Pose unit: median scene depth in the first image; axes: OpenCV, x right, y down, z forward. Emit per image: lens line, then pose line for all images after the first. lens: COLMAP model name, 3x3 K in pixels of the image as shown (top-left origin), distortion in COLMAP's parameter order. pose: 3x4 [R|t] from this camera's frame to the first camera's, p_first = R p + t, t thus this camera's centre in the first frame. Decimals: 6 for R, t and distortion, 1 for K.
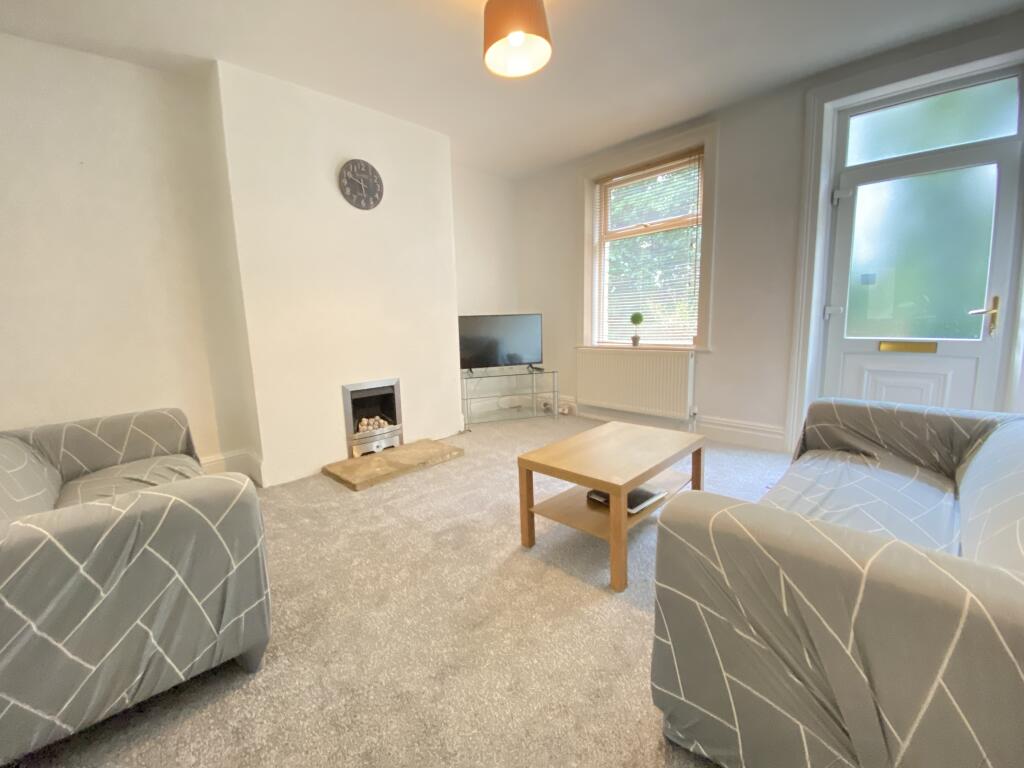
lens RADIAL K [[410.5, 0, 512.0], [0, 410.5, 384.0], [0, 0, 1]] dist [0.027512, -0.023809]
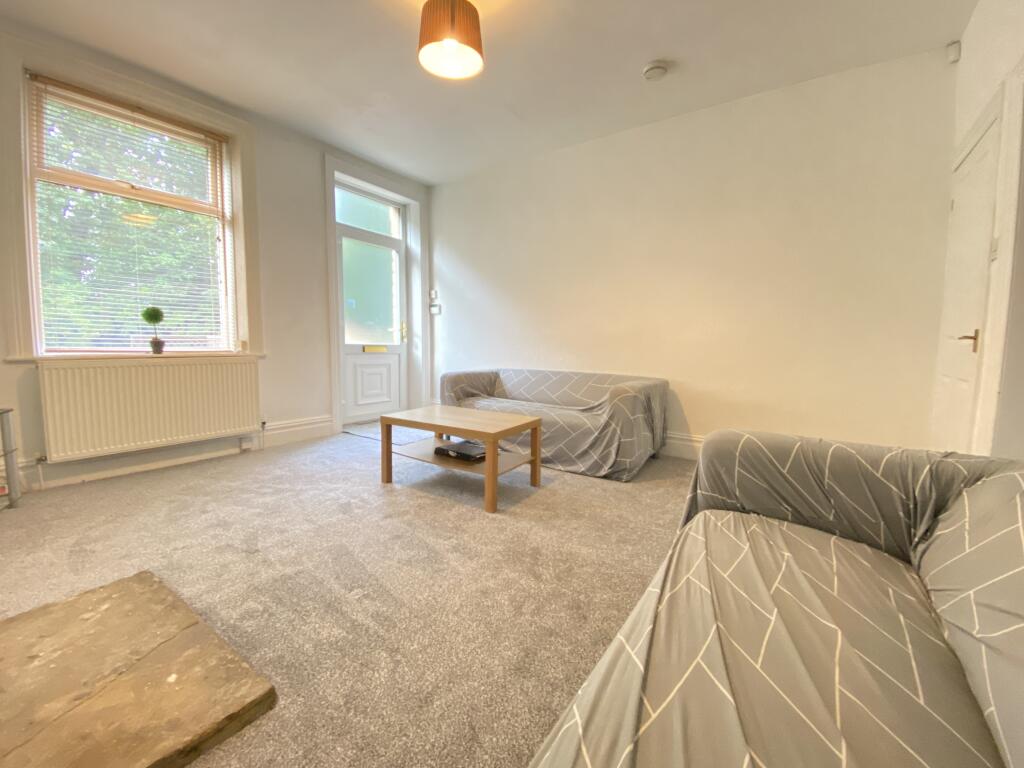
lens RADIAL K [[410.5, 0, 512.0], [0, 410.5, 384.0], [0, 0, 1]] dist [0.027512, -0.023809]
pose [[-0.193027, -0.072071, 0.978543, -0.589930], [0.141879, 0.984767, 0.100516, -0.030025], [-0.970882, 0.158237, -0.179861, 0.619191]]
